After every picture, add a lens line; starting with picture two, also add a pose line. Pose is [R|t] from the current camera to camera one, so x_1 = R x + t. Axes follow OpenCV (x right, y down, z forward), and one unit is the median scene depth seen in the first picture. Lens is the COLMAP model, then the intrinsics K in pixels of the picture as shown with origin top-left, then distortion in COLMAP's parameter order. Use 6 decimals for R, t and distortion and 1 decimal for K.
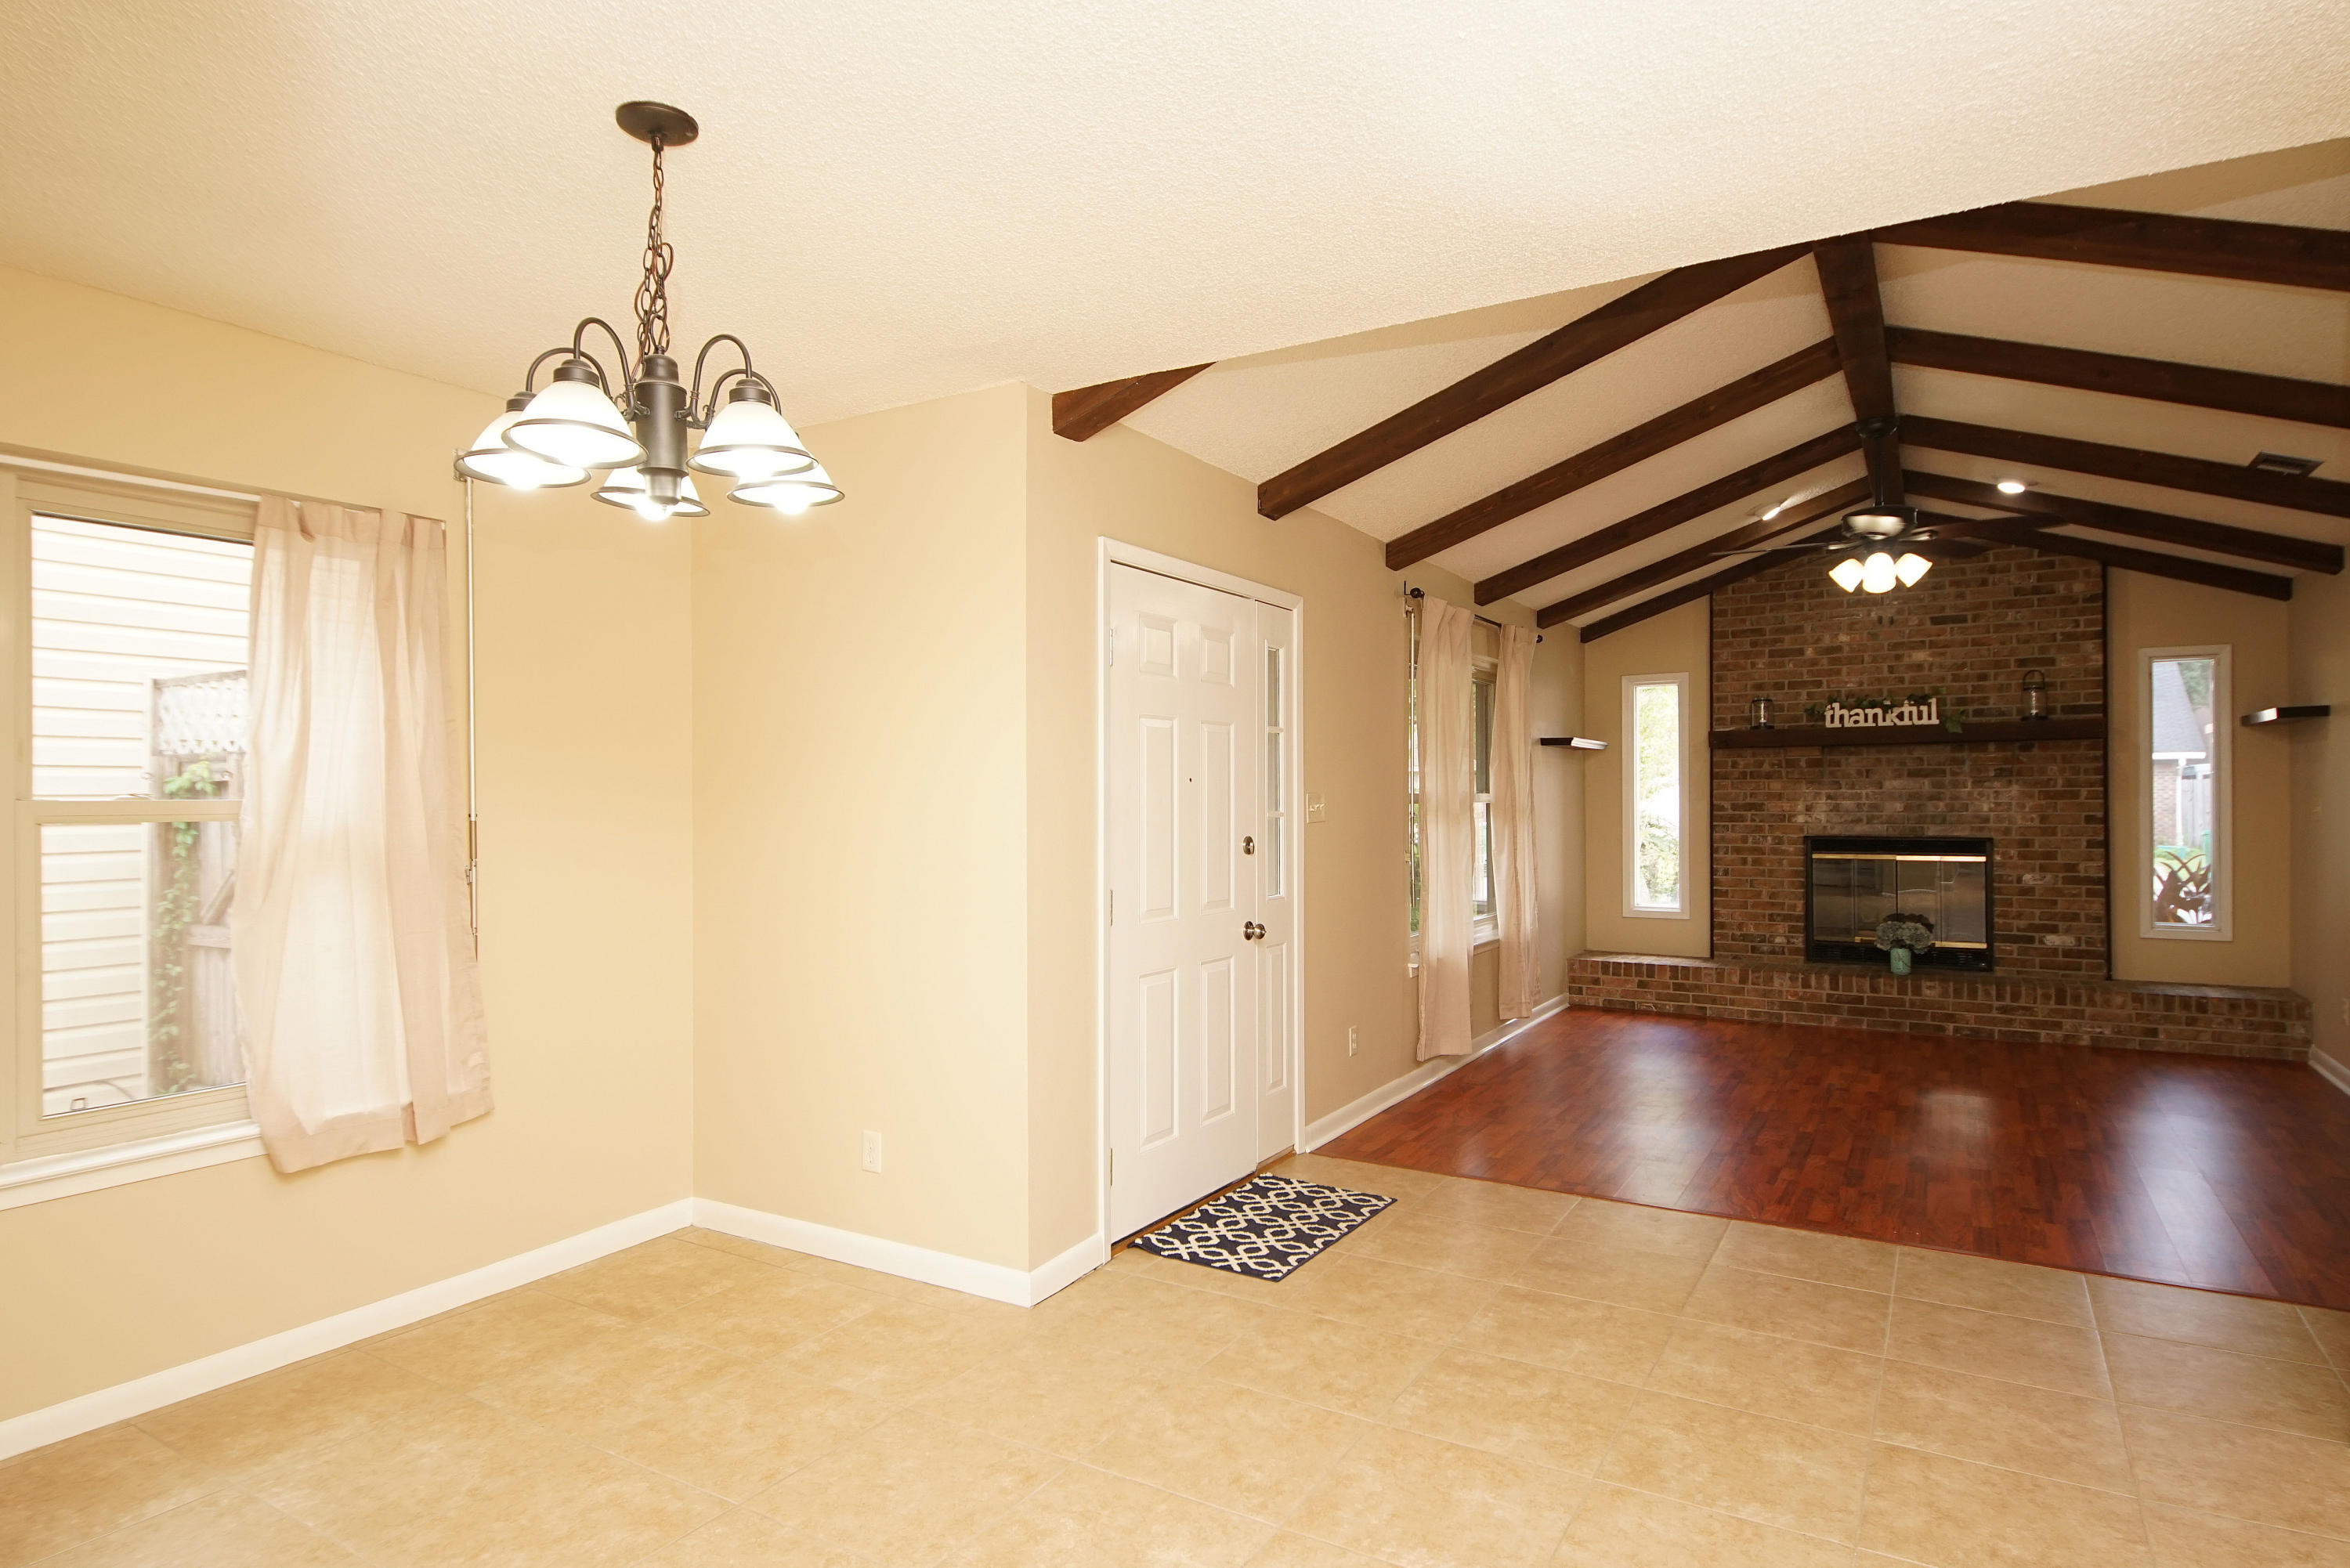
lens RADIAL K [[1284.7, 0, 1179.2], [0, 1284.7, 804.4], [0, 0, 1]] dist [0.050585, -0.040083]
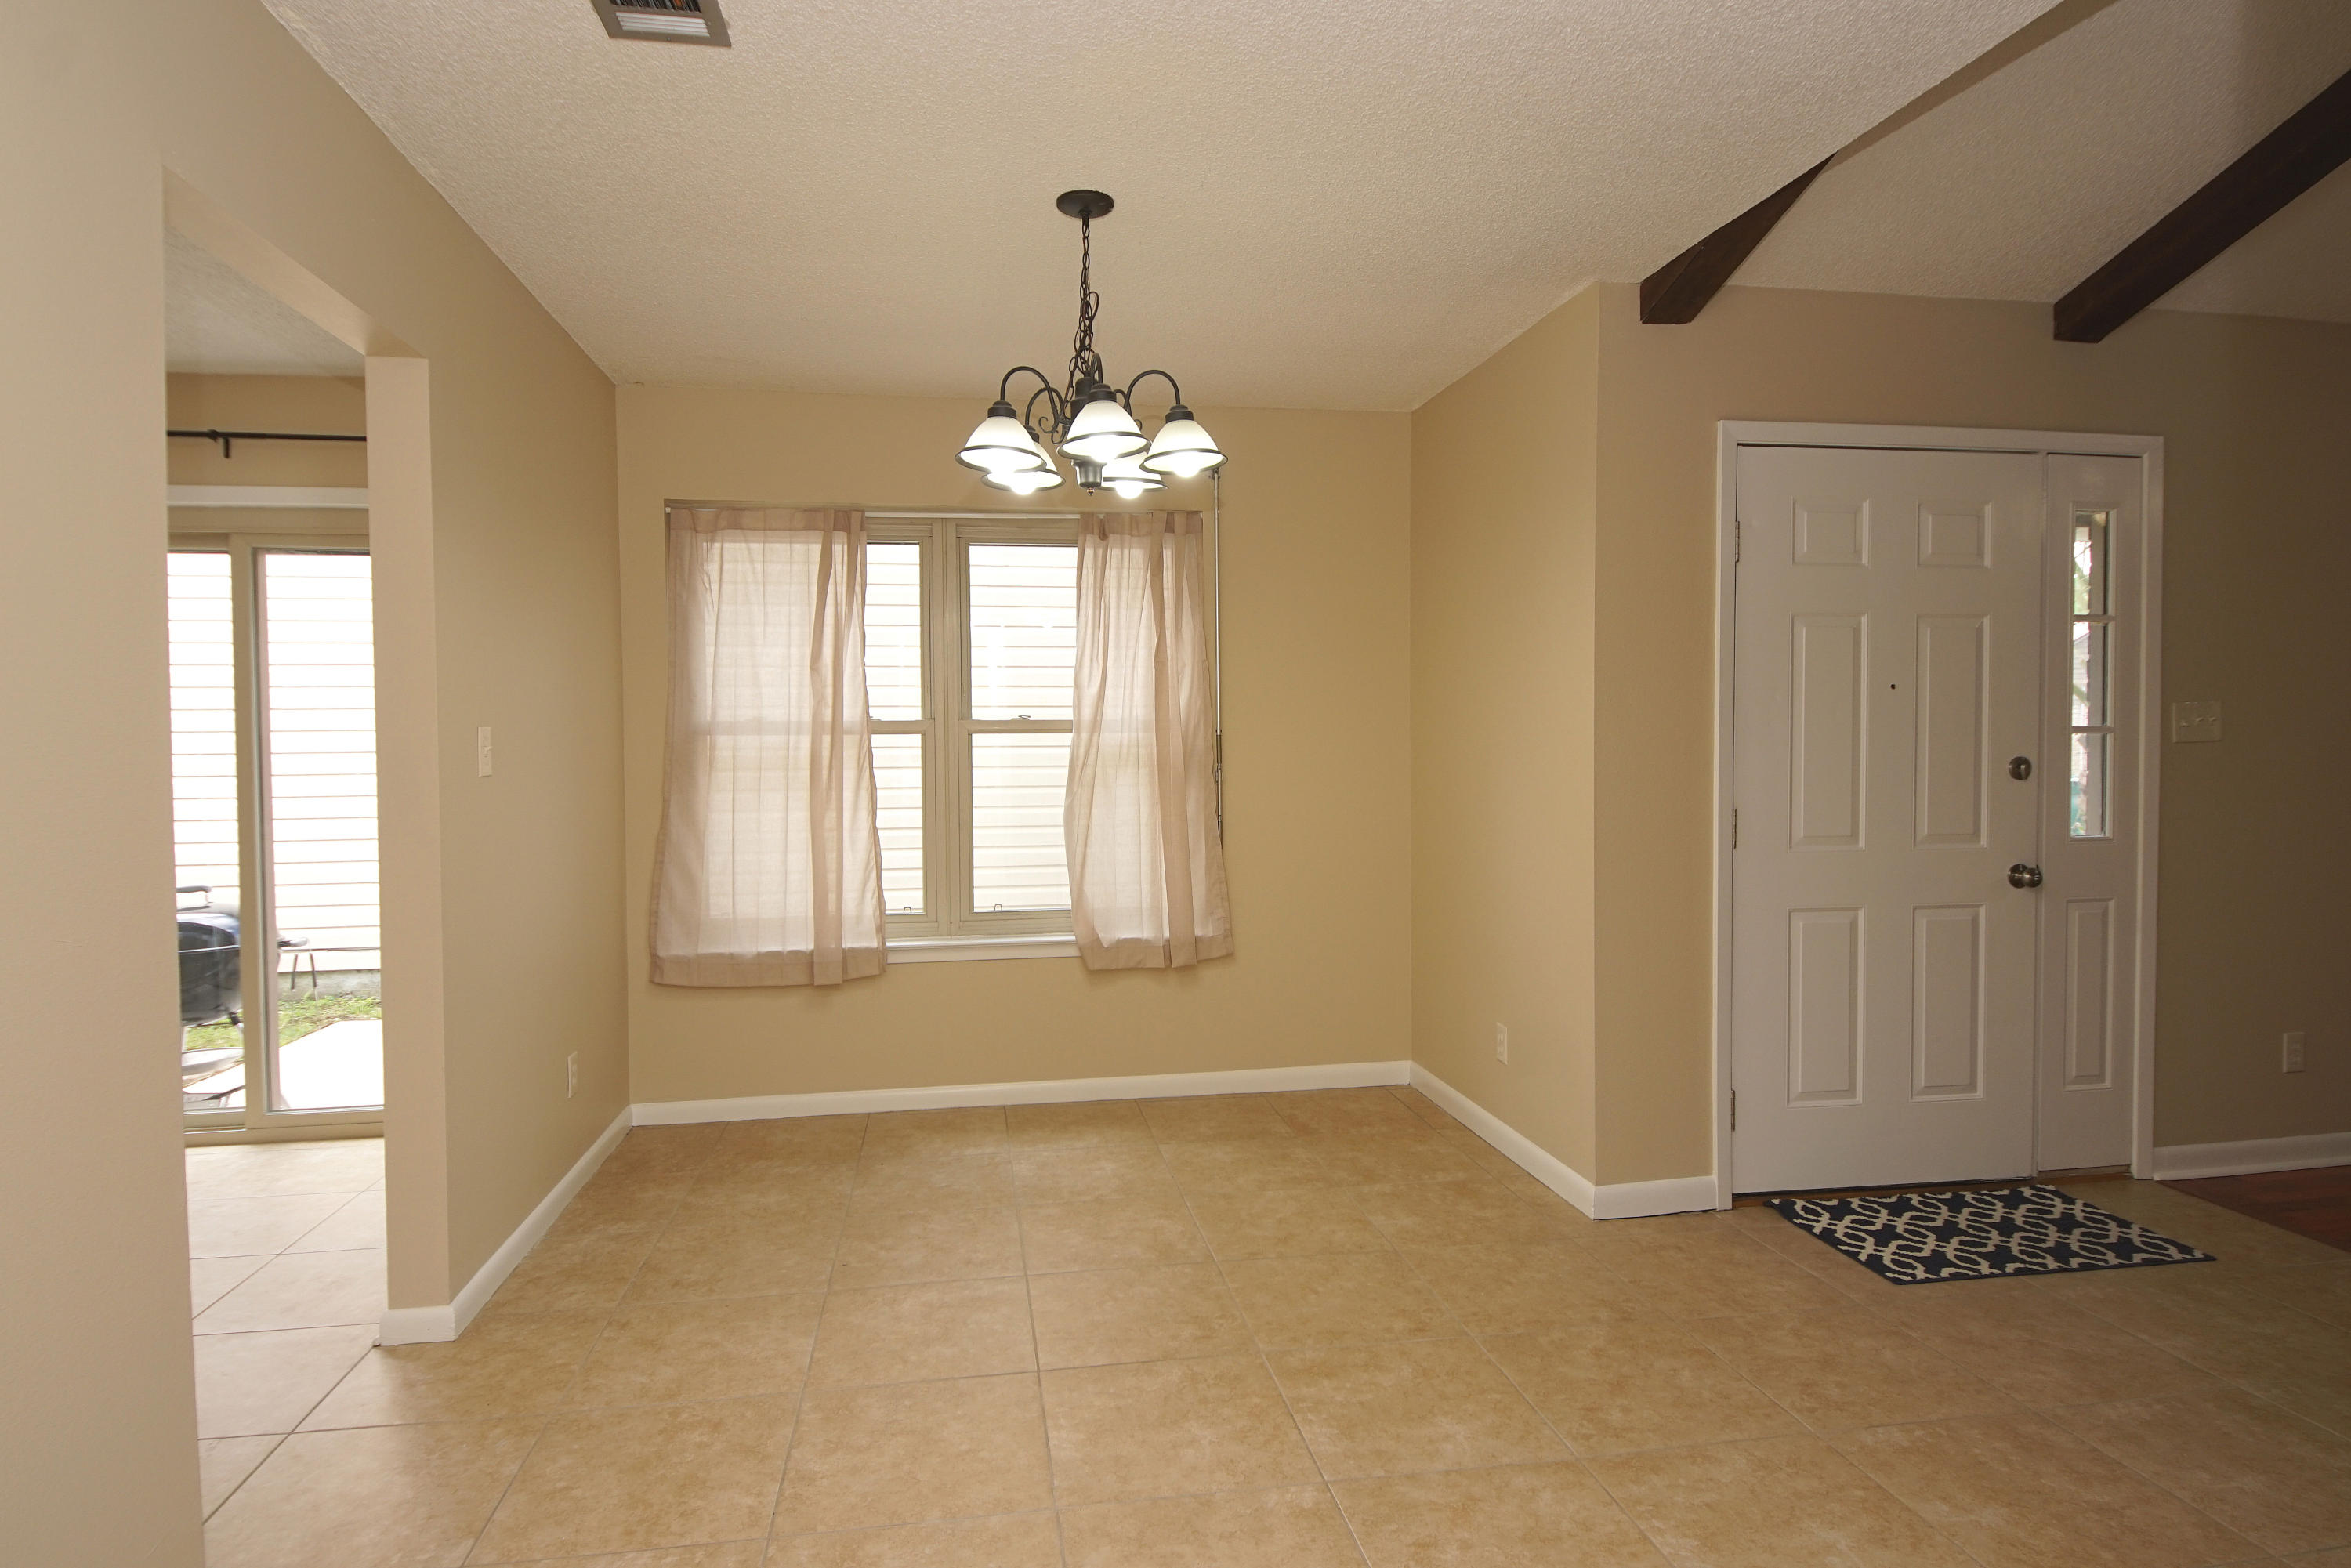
lens RADIAL K [[1269.9, 0, 1175.5], [0, 1269.9, 784.0], [0, 0, 1]] dist [0.042284, -0.041016]
pose [[0.647615, 0.023872, -0.761594, 0.380943], [-0.000315, 0.999517, 0.031062, 0.020816], [0.761968, -0.019877, 0.647310, 0.112395]]
